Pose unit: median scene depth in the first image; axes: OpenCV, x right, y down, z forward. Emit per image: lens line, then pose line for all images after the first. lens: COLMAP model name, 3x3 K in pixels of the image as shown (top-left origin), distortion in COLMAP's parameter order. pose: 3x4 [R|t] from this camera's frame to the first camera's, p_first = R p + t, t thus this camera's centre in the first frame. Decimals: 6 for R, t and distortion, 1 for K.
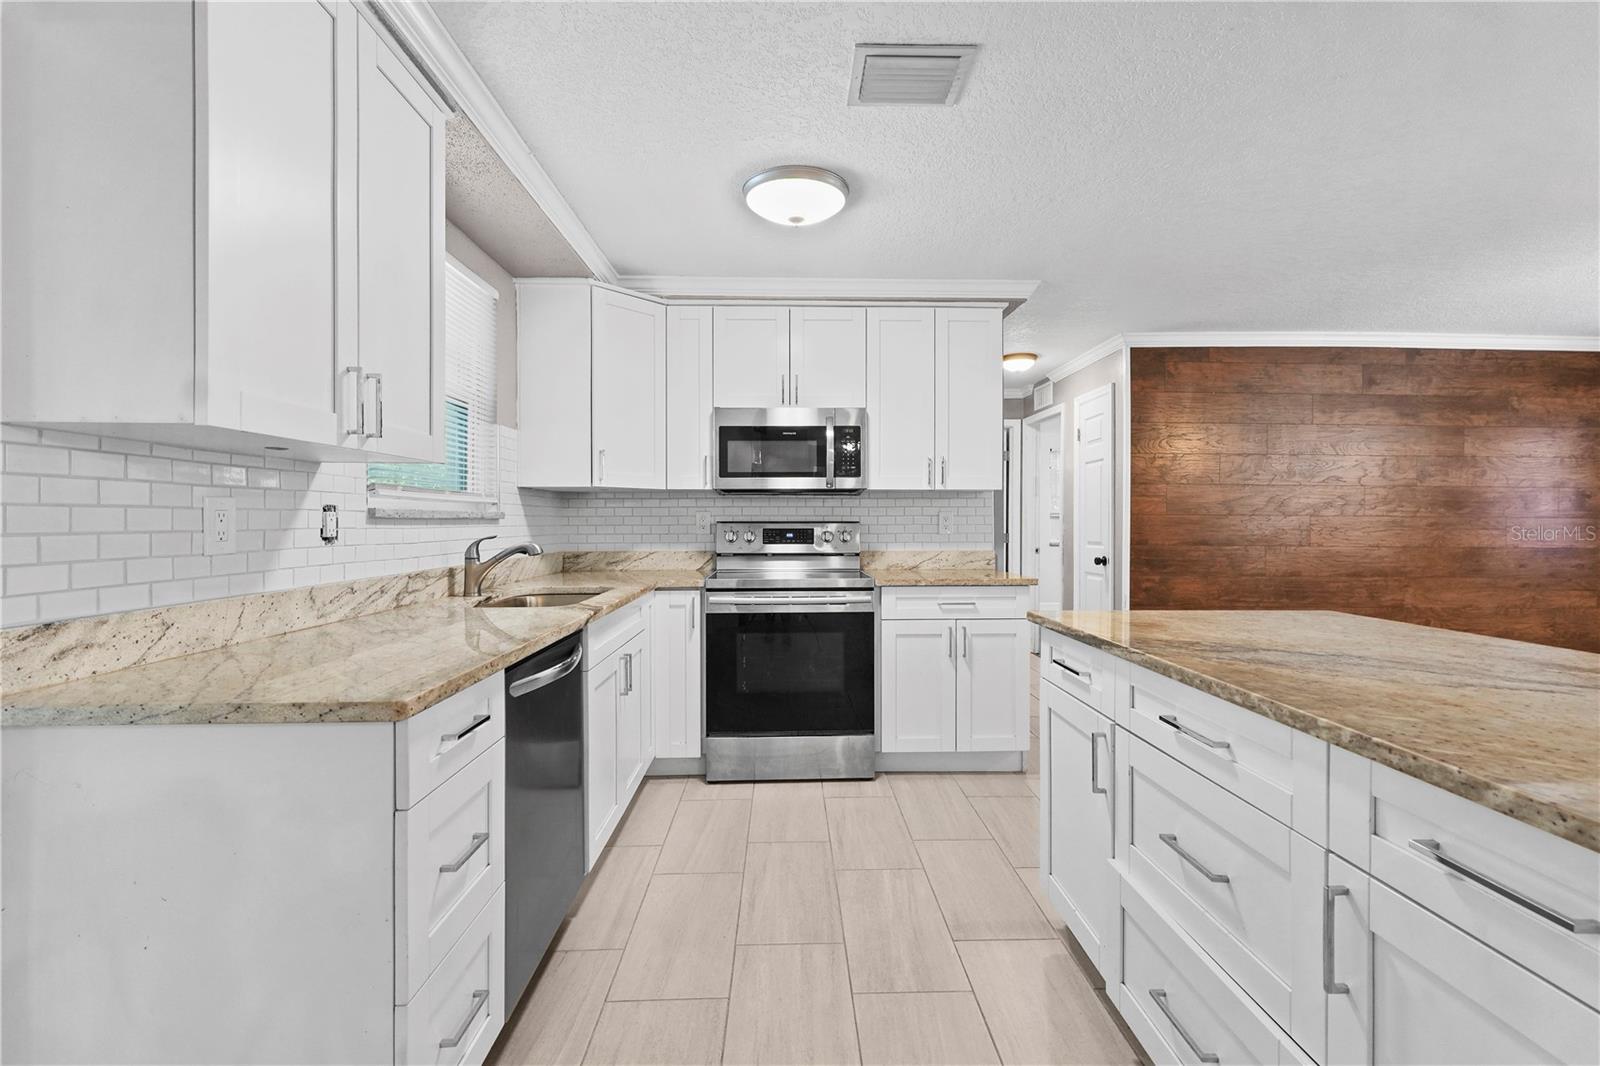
lens RADIAL K [[682.2, 0, 797.0], [0, 682.2, 528.1], [0, 0, 1]] dist [0.001966, 0.000439]
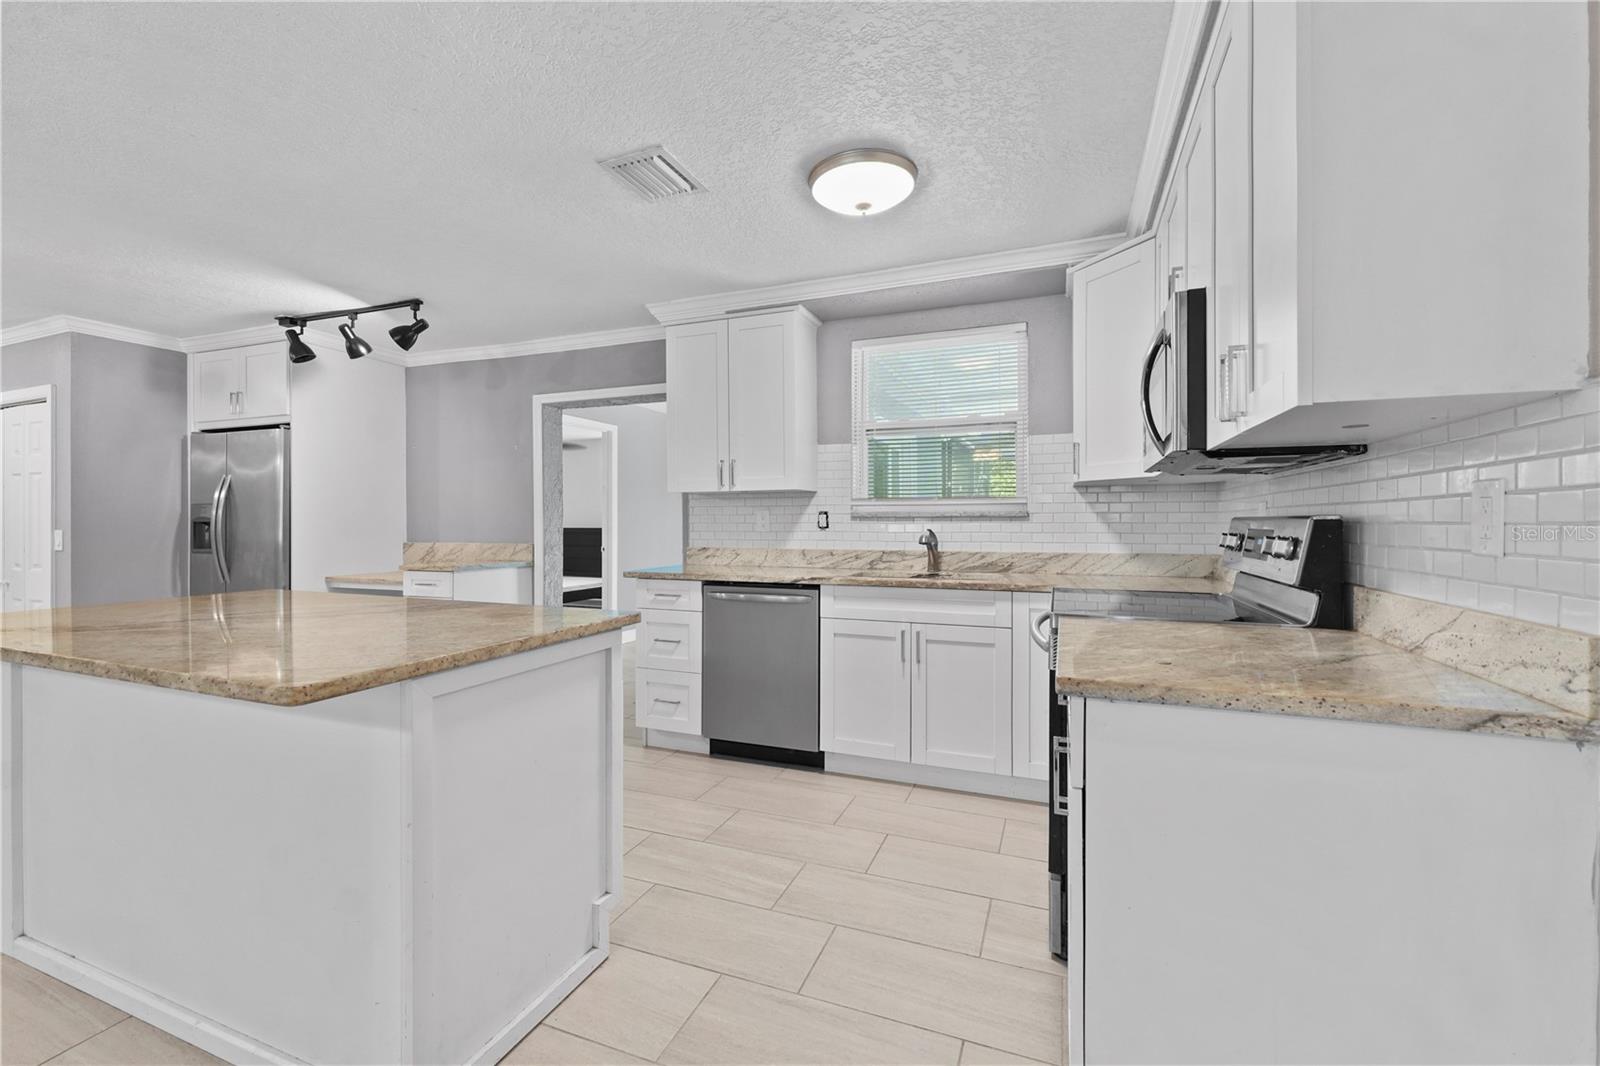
lens RADIAL K [[682.2, 0, 801.9], [0, 682.2, 521.6], [0, 0, 1]] dist [0.001966, 0.000439]
pose [[-0.386259, 0.000370, -0.922390, 0.656997], [-0.005996, 0.999978, 0.002911, -0.004649], [0.922371, 0.006655, -0.386248, 0.917472]]
